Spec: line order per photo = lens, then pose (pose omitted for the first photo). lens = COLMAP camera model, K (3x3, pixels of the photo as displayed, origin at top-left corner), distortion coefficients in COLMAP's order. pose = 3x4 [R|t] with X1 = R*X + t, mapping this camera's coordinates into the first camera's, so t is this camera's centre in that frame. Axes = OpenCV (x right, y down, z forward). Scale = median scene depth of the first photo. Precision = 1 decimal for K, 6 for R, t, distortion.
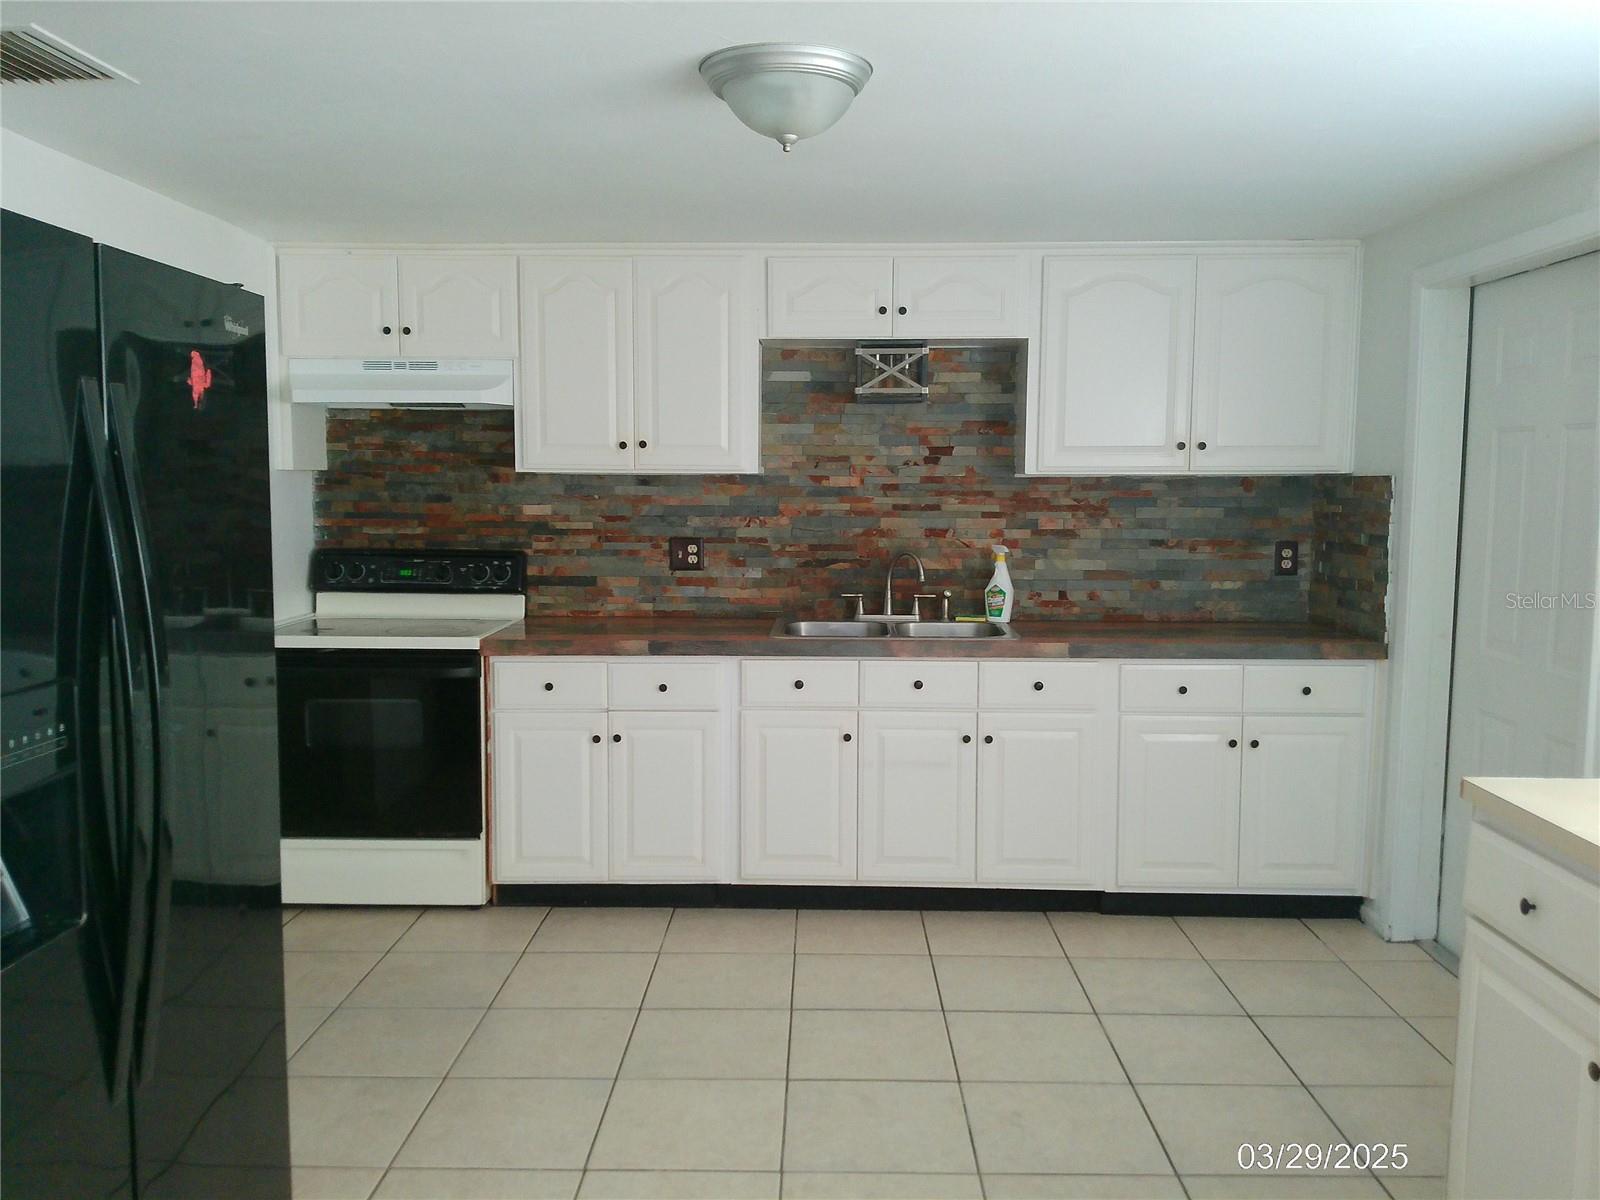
lens RADIAL K [[1304.6, 0, 821.4], [0, 1304.6, 603.9], [0, 0, 1]] dist [0.082946, -0.160725]
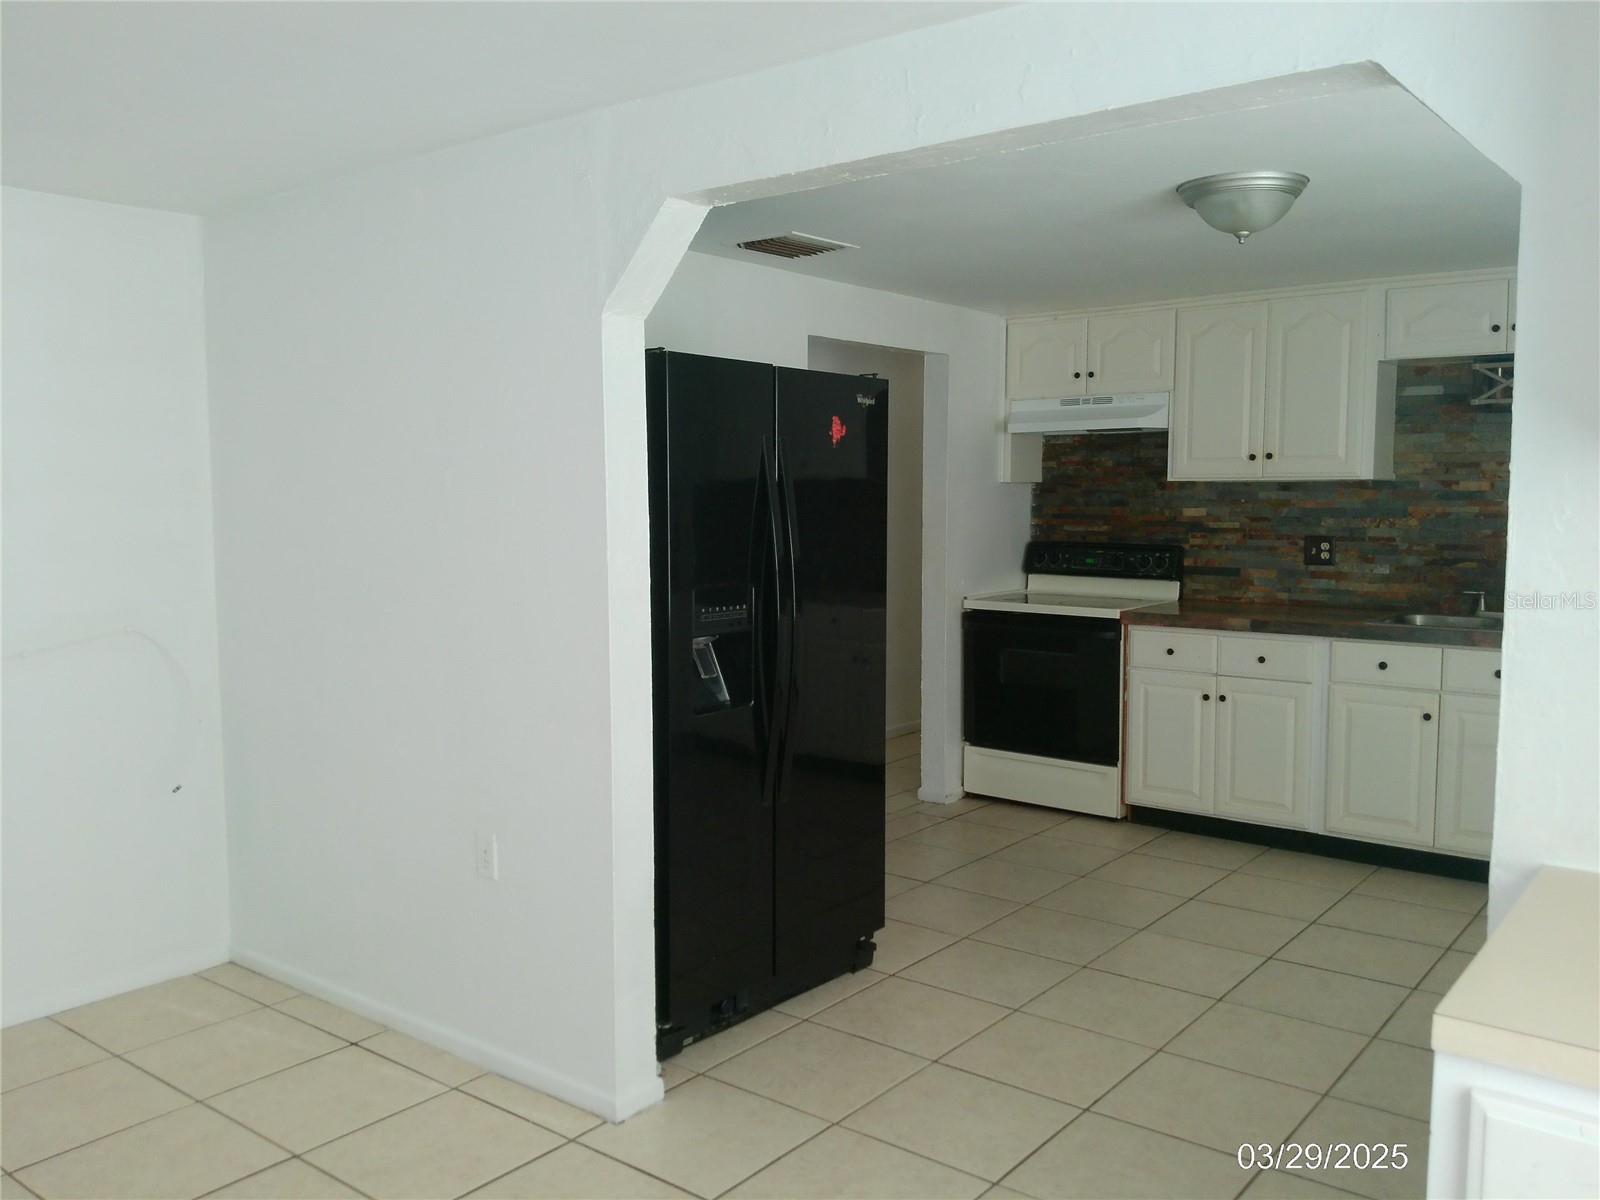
lens RADIAL K [[1304.6, 0, 790.0], [0, 1304.6, 608.3], [0, 0, 1]] dist [0.082946, -0.160725]
pose [[0.782970, 0.049938, -0.620052, 0.253569], [-0.054348, 0.998452, 0.011787, 0.023858], [0.619681, 0.024470, 0.784472, -0.191422]]
